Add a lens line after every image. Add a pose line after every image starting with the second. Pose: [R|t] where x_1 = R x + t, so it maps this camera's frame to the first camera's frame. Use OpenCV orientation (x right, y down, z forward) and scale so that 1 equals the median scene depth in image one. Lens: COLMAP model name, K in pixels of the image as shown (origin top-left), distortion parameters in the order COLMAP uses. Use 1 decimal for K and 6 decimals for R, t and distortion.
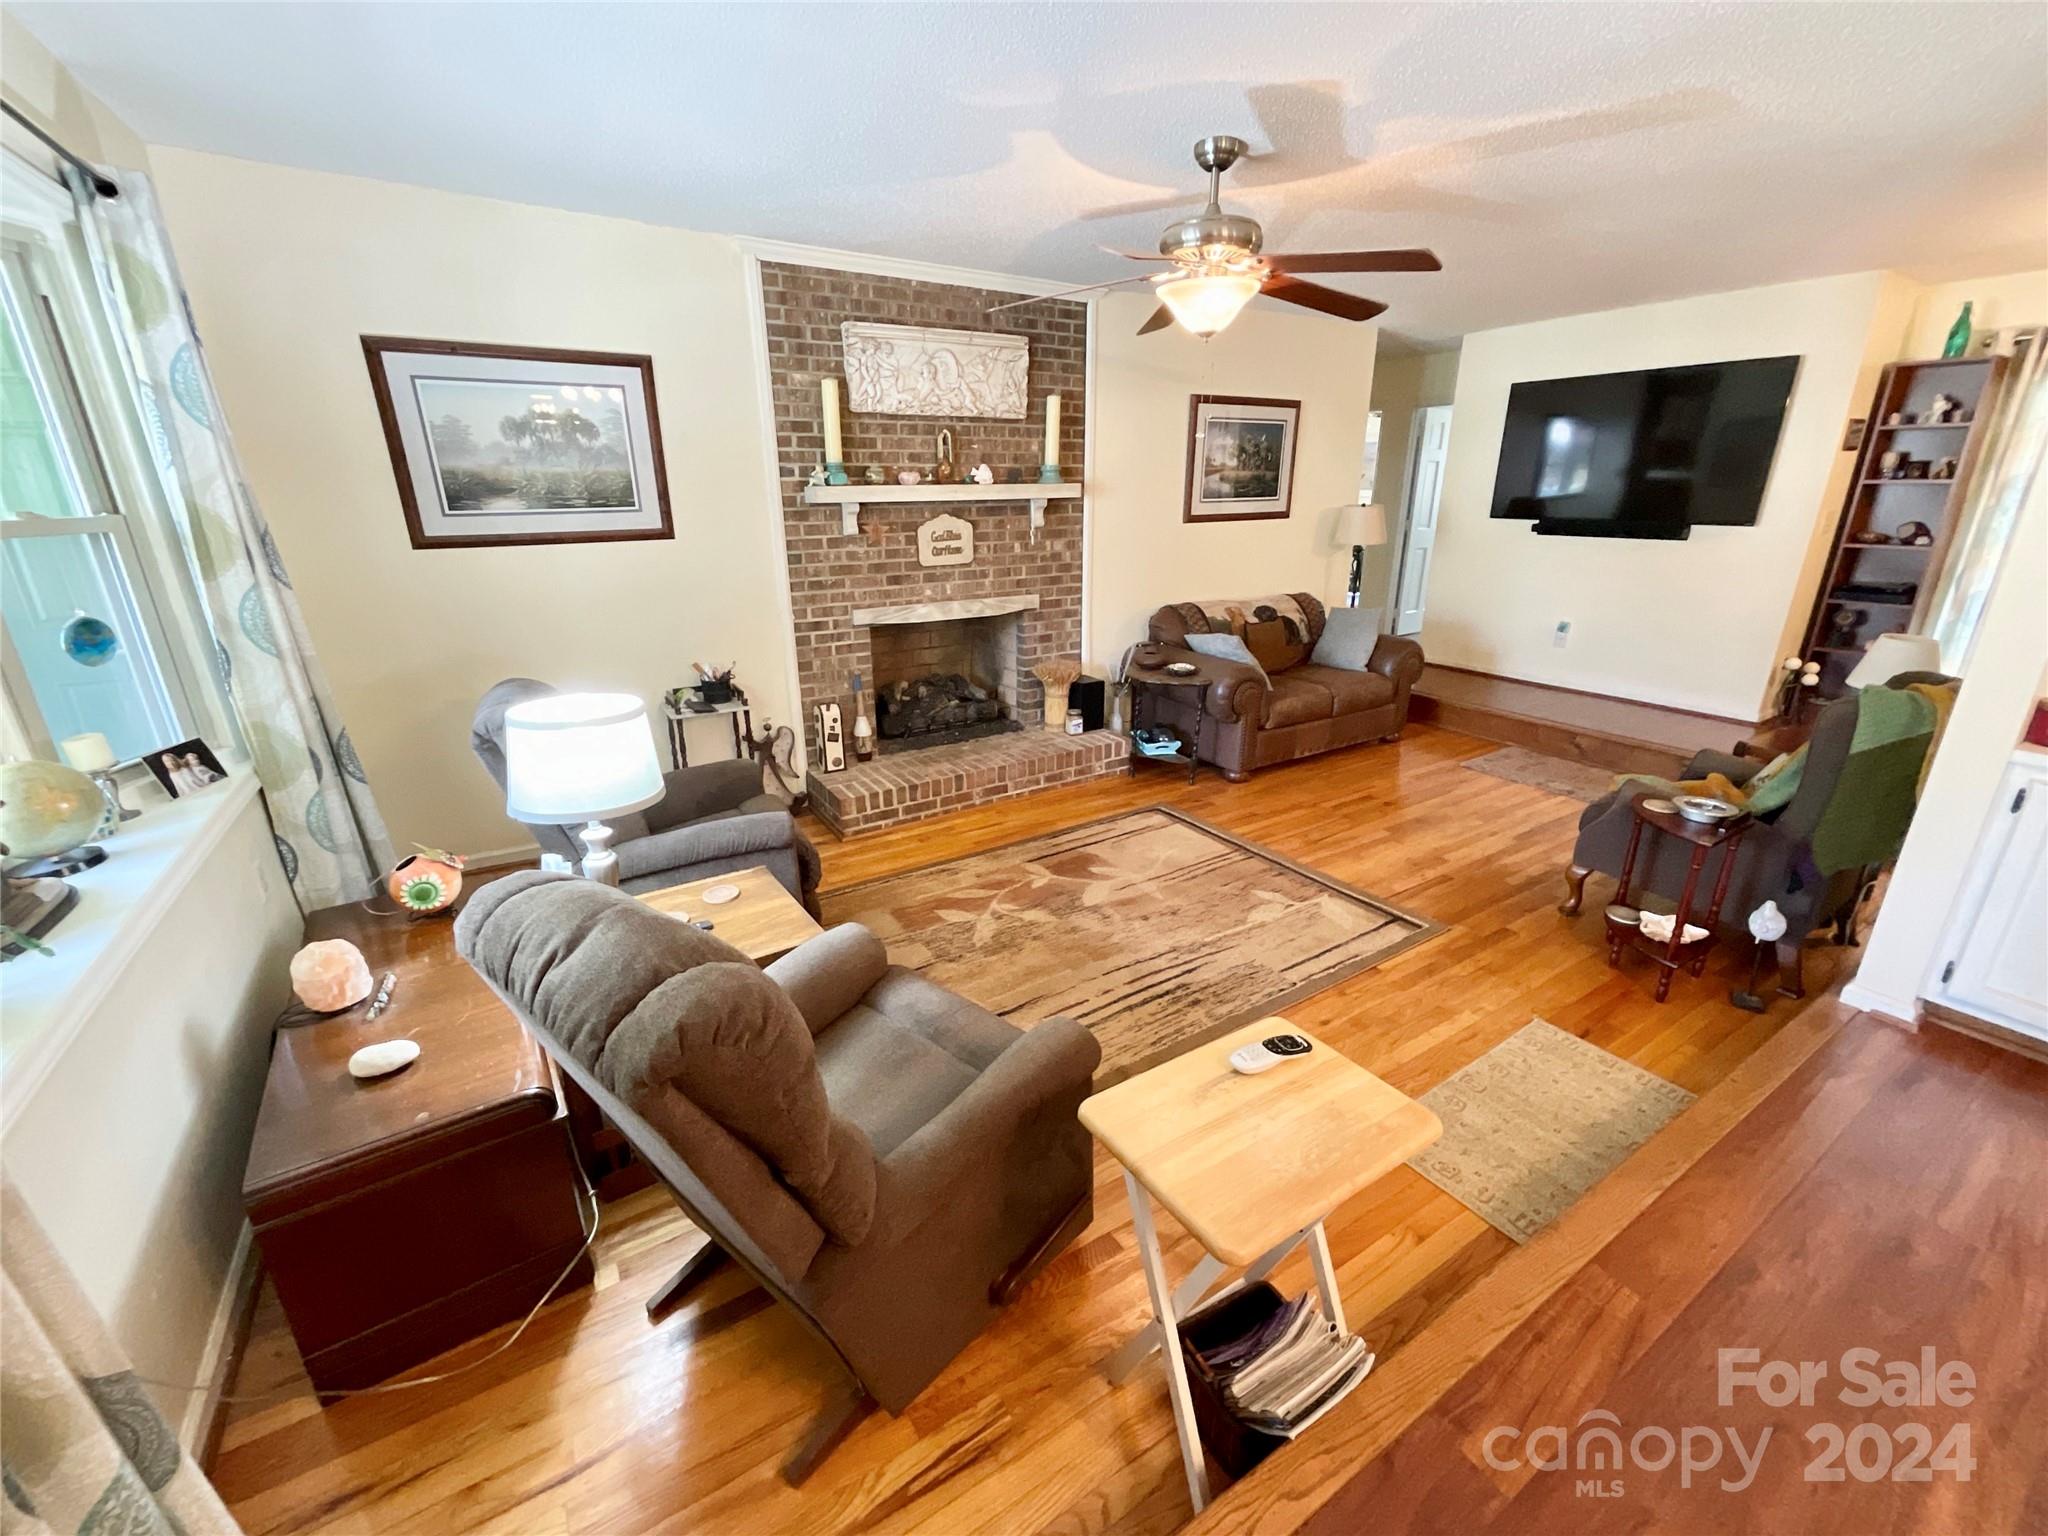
lens RADIAL K [[829.4, 0, 1019.6], [0, 829.4, 774.5], [0, 0, 1]] dist [-0.001686, 0.000154]
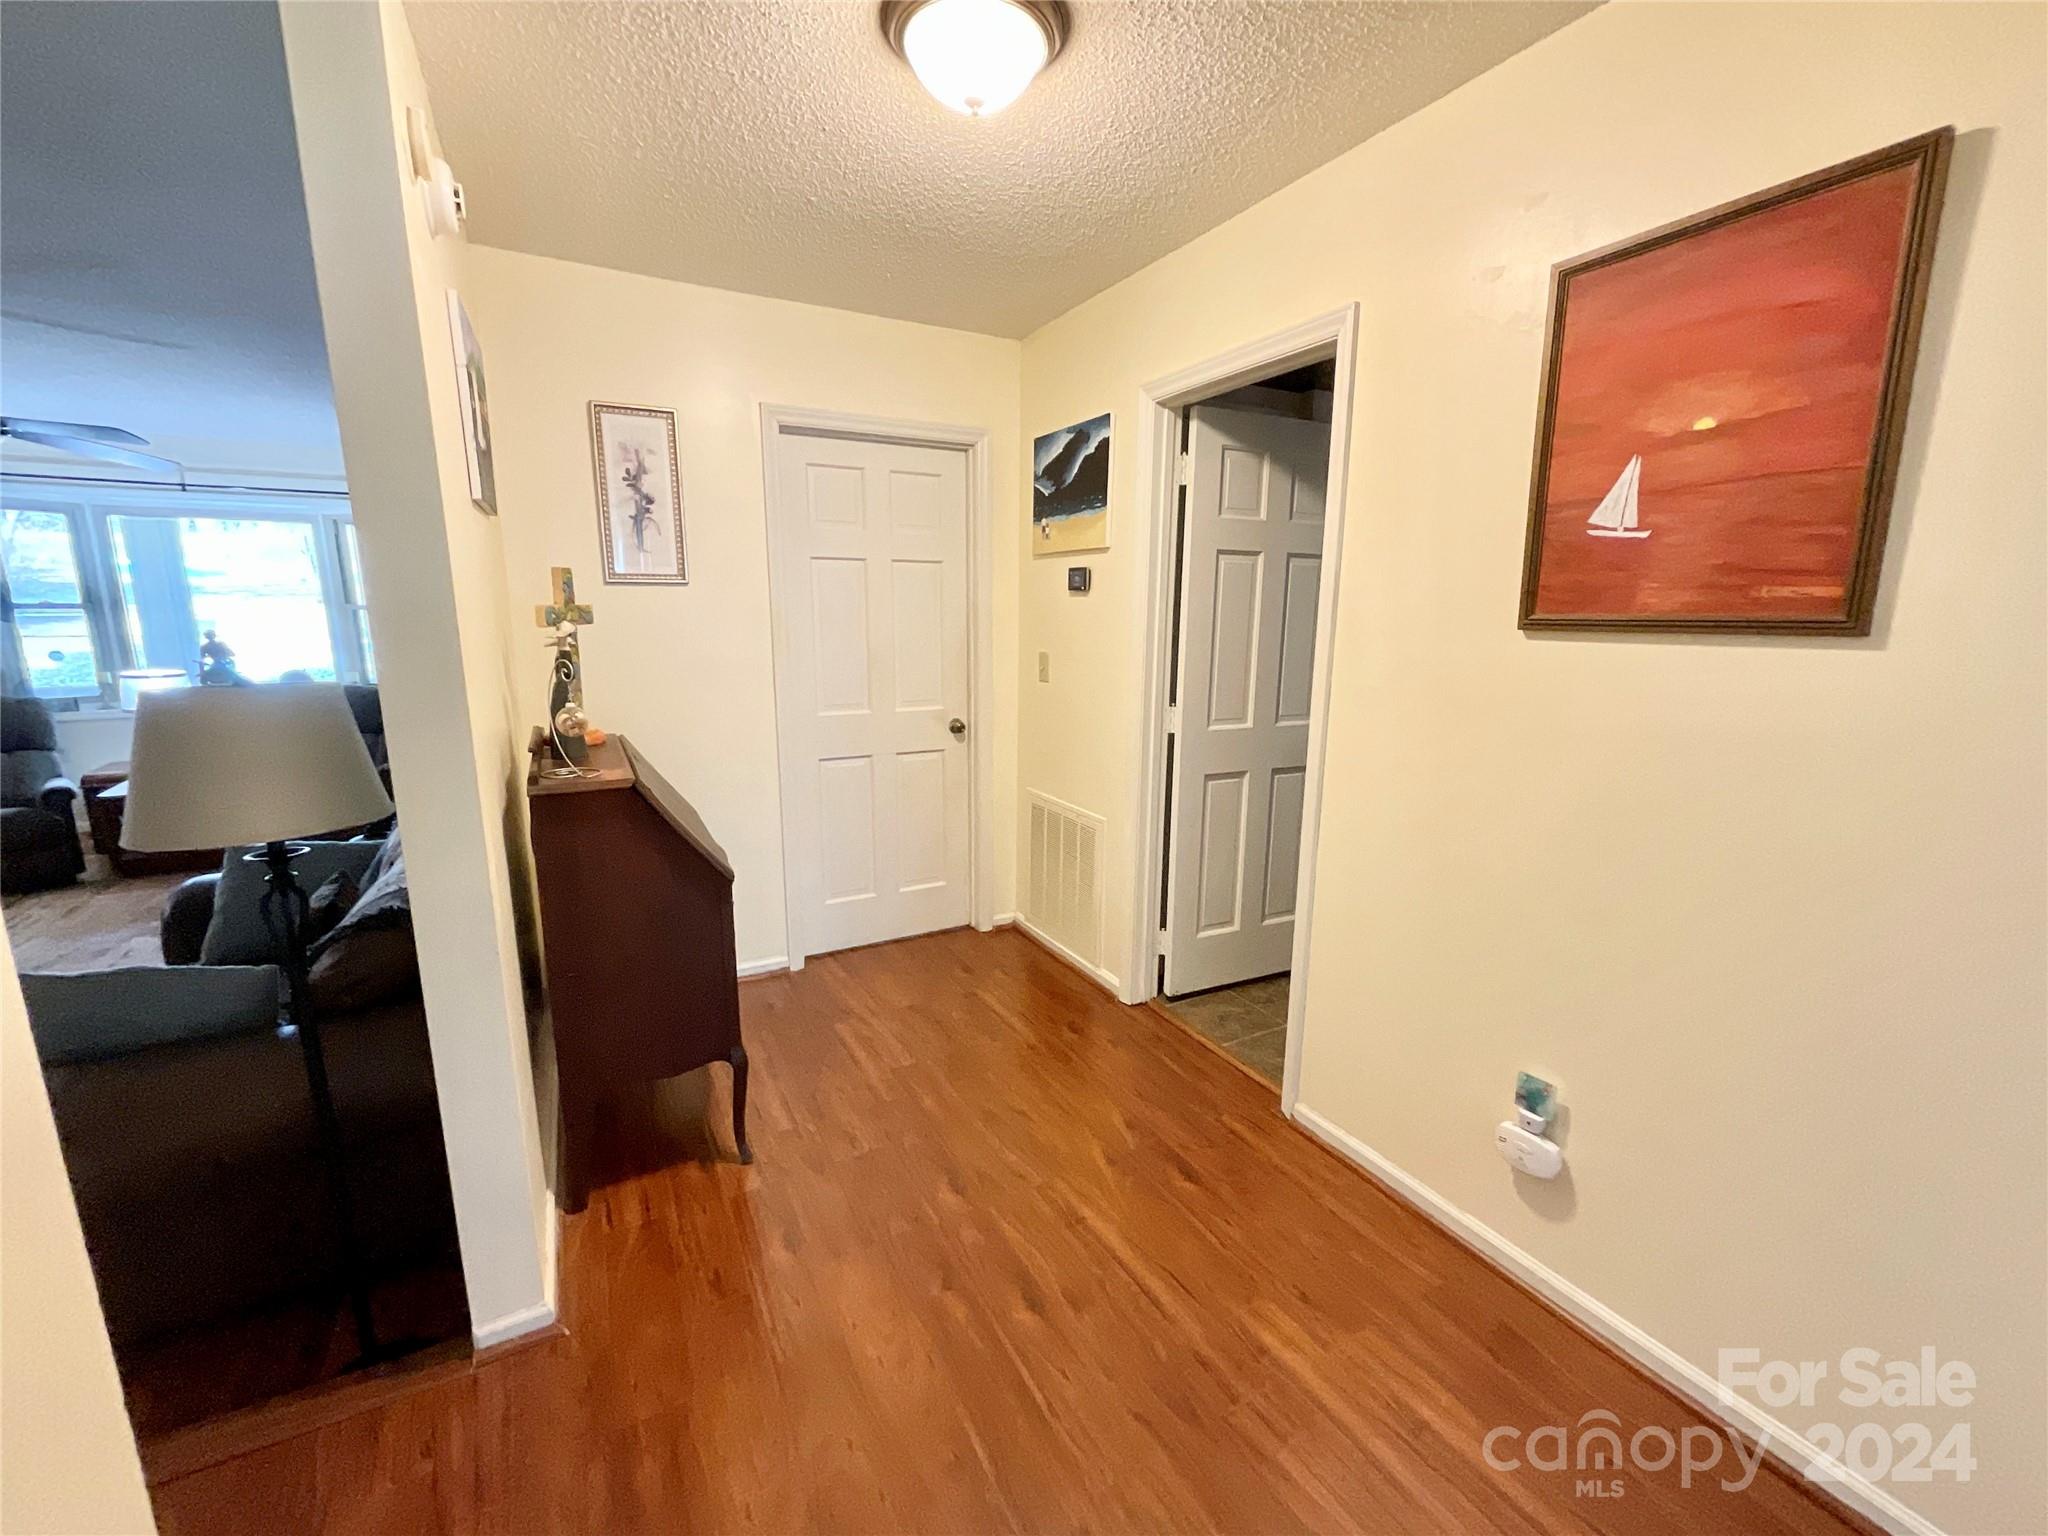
lens RADIAL K [[829.4, 0, 1024.5], [0, 829.4, 757.8], [0, 0, 1]] dist [-0.001686, 0.000154]
pose [[-0.058481, 0.193785, -0.979299, 0.774464], [-0.332012, 0.921360, 0.202147, -0.511844], [0.941460, 0.336961, 0.010457, 1.463502]]
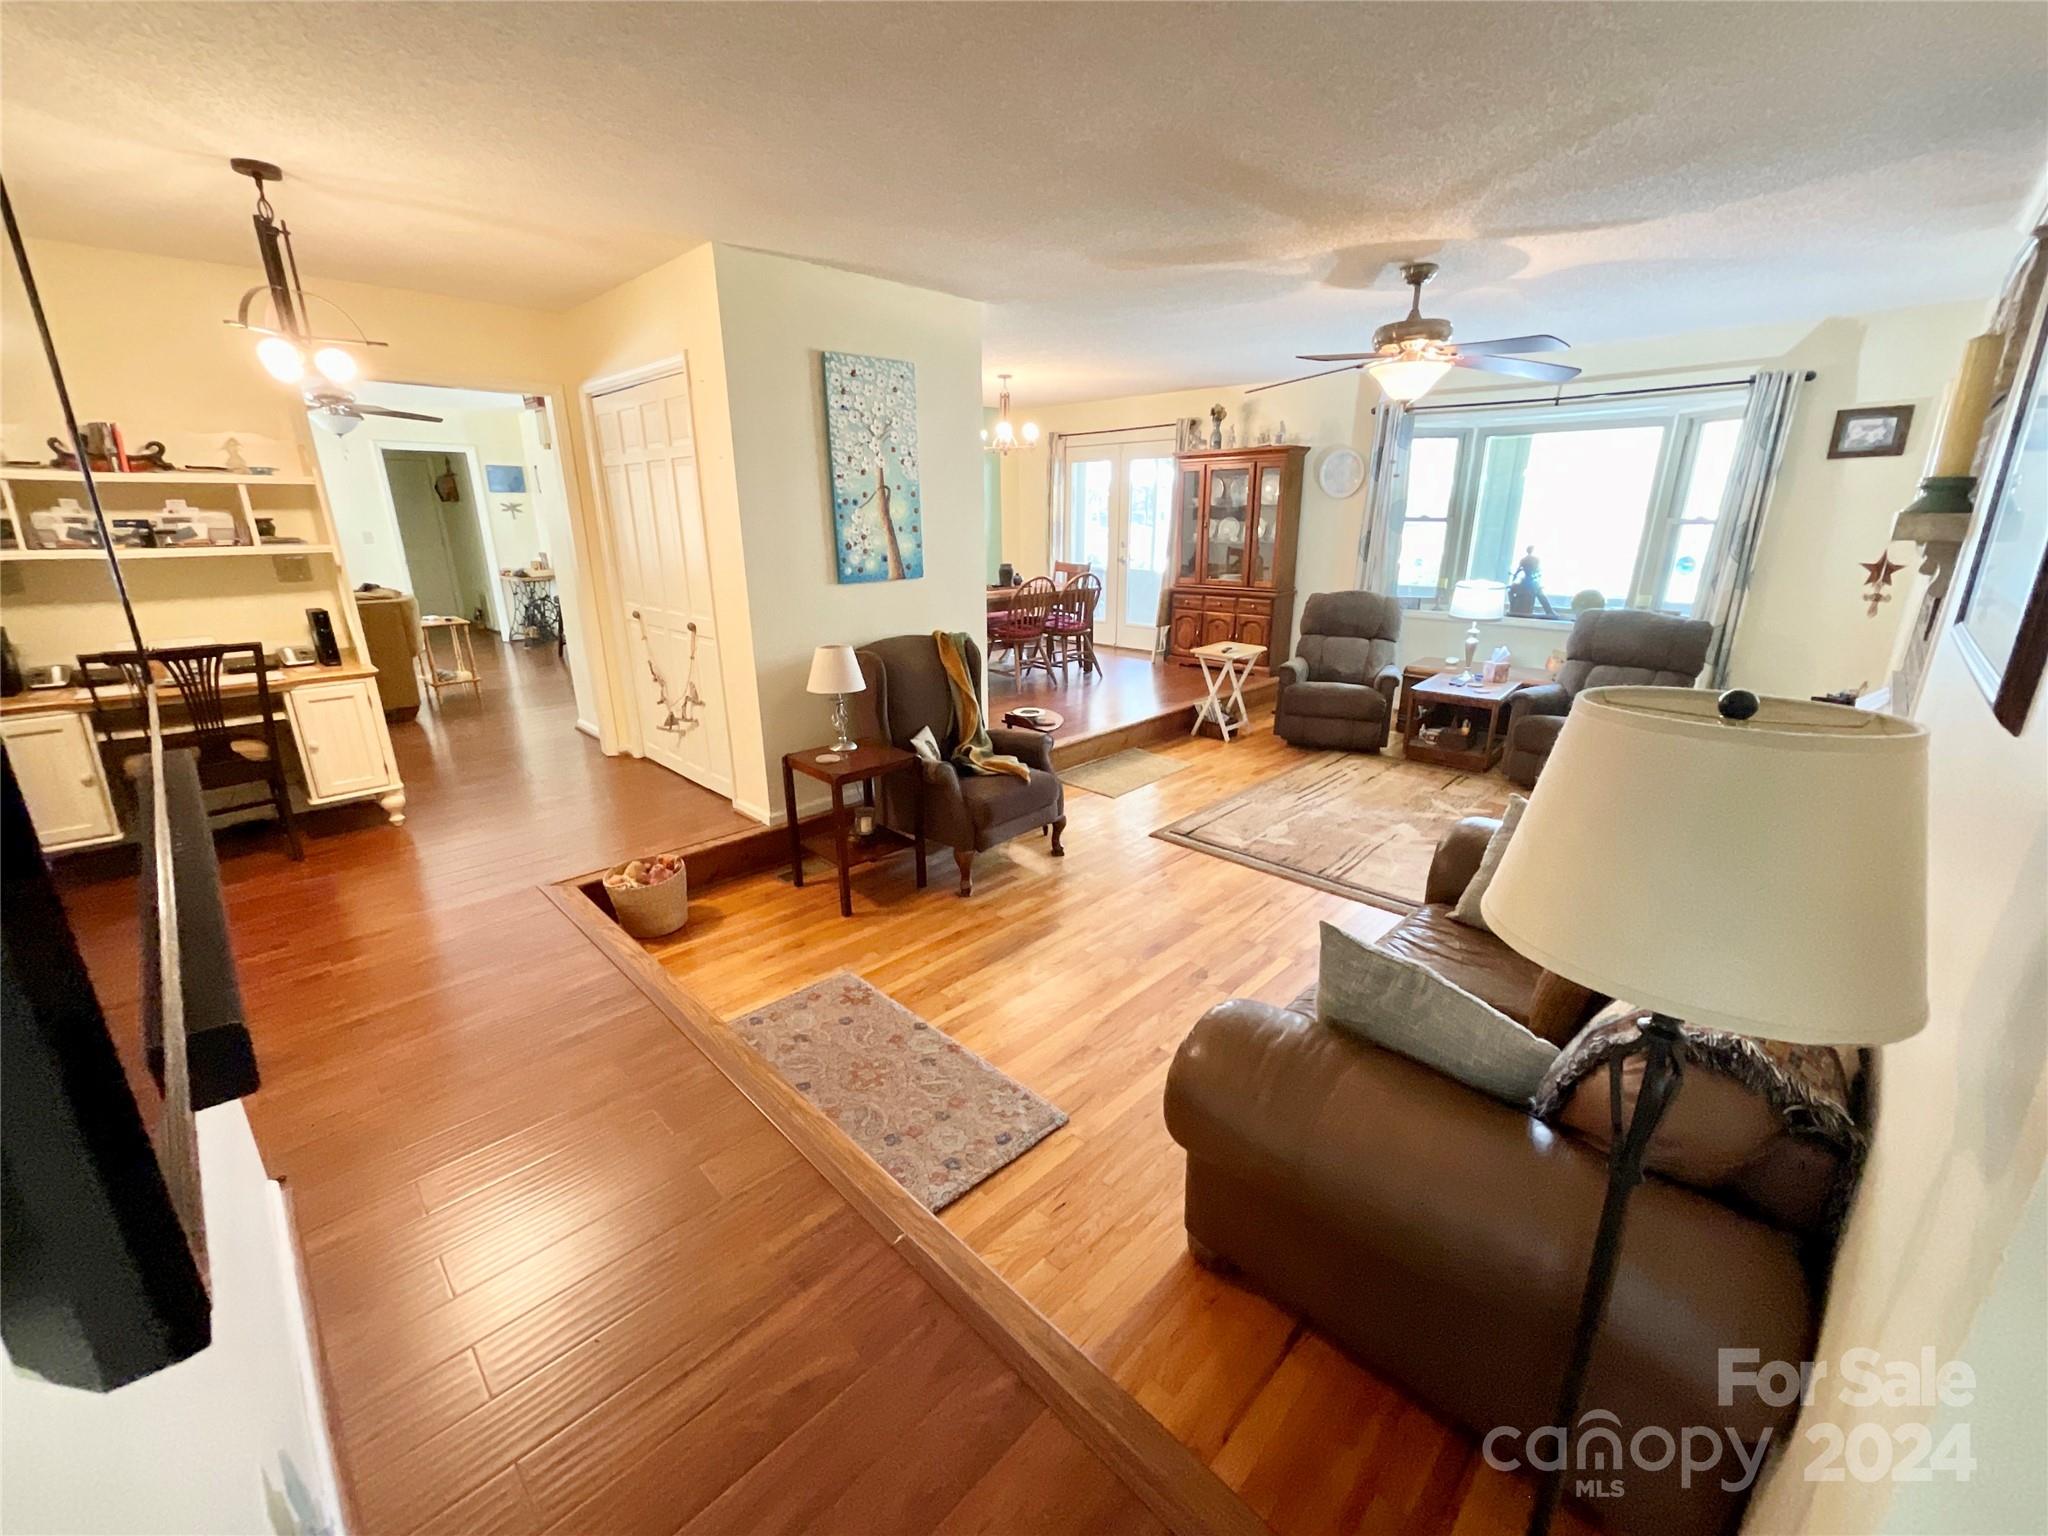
lens RADIAL K [[829.4, 0, 1022.3], [0, 829.4, 767.5], [0, 0, 1]] dist [-0.001686, 0.000154]
pose [[-0.973520, 0.078869, -0.214564, 0.671819], [-0.065557, 0.802857, 0.592557, -0.466809], [0.218998, 0.590932, -0.776427, 1.299253]]
